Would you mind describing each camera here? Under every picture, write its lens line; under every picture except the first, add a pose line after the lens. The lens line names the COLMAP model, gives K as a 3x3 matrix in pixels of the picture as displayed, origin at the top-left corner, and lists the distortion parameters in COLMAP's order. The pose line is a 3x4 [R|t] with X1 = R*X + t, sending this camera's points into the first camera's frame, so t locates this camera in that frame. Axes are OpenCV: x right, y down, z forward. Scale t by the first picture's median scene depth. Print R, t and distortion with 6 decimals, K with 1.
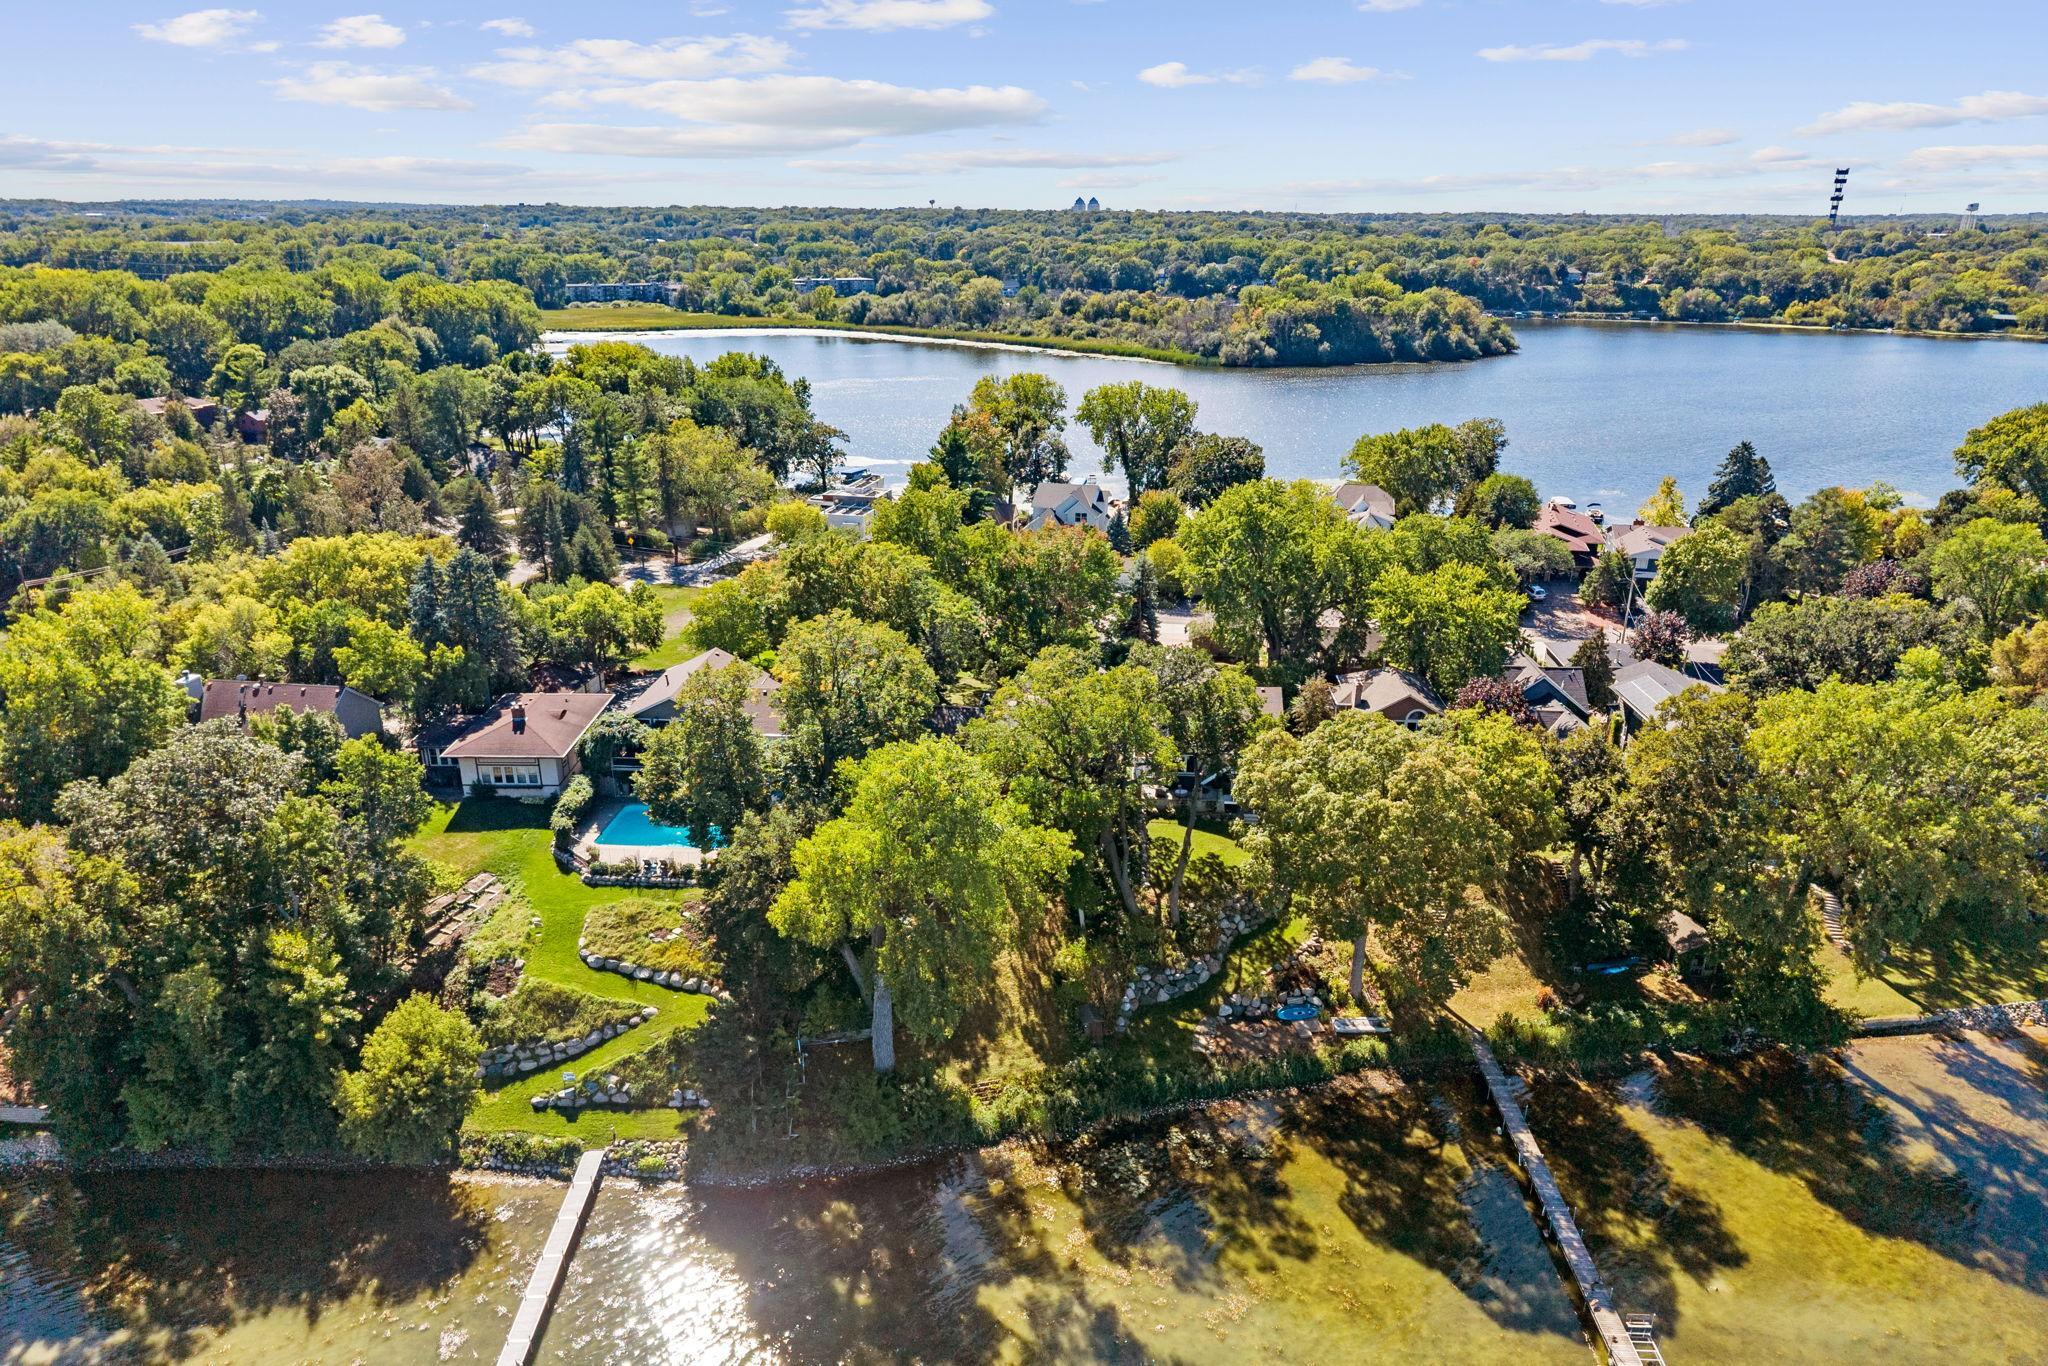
lens RADIAL K [[1444.0, 0, 1025.0], [0, 1444.0, 744.4], [0, 0, 1]] dist [0.026053, -0.025083]
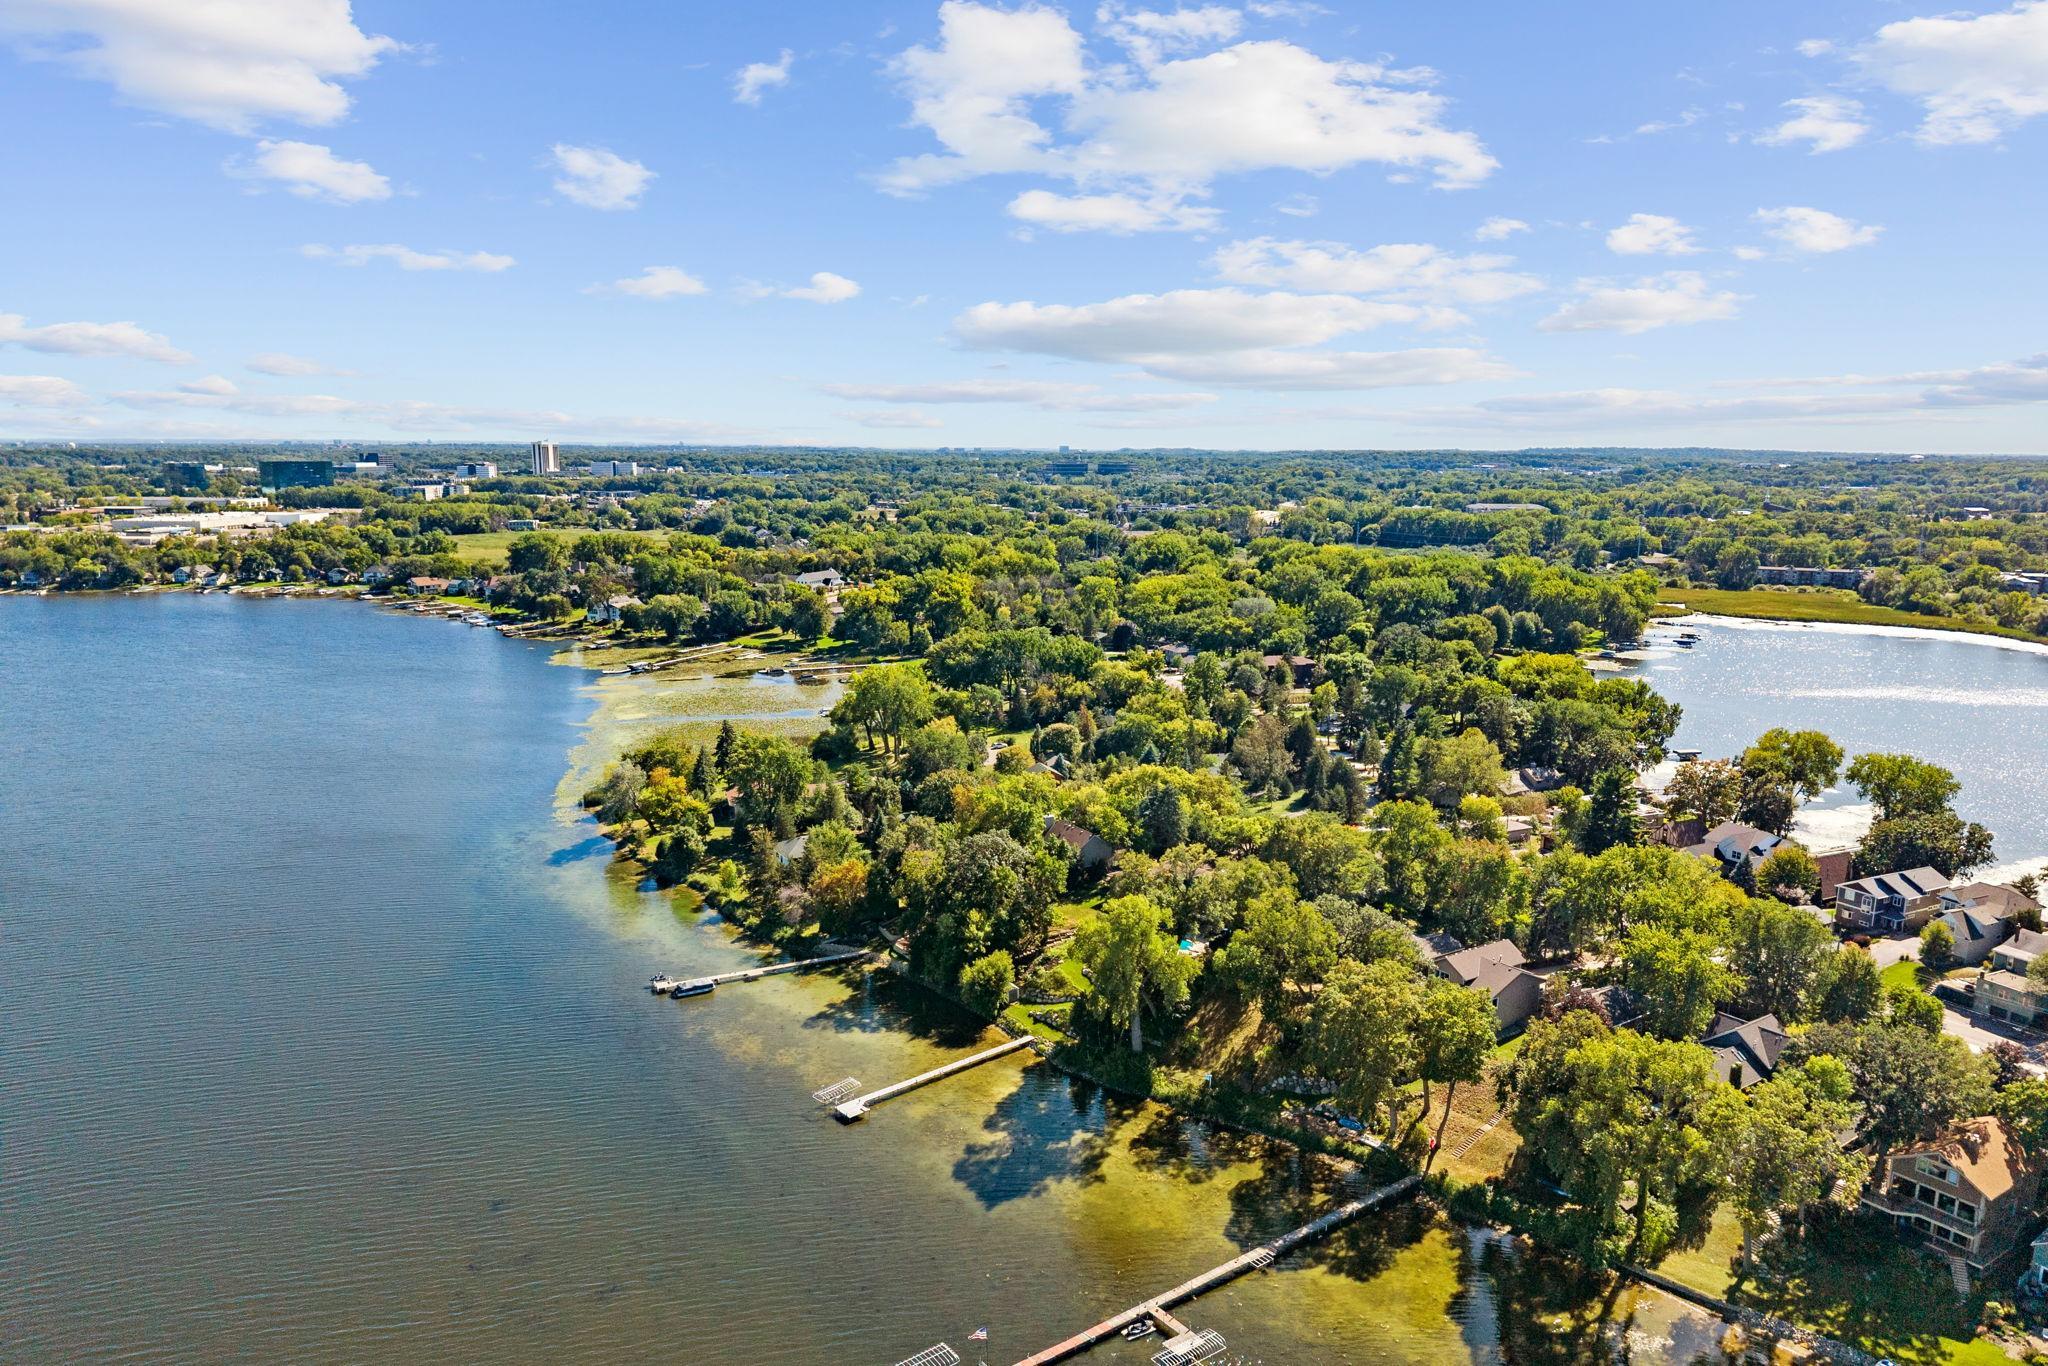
lens RADIAL K [[1444.0, 0, 1025.0], [0, 1444.0, 744.4], [0, 0, 1]] dist [0.026053, -0.025083]
pose [[0.613395, 0.177677, -0.769530, 0.560390], [-0.281841, 0.959456, -0.003127, -0.066365], [0.737775, 0.218803, 0.638603, -0.246608]]
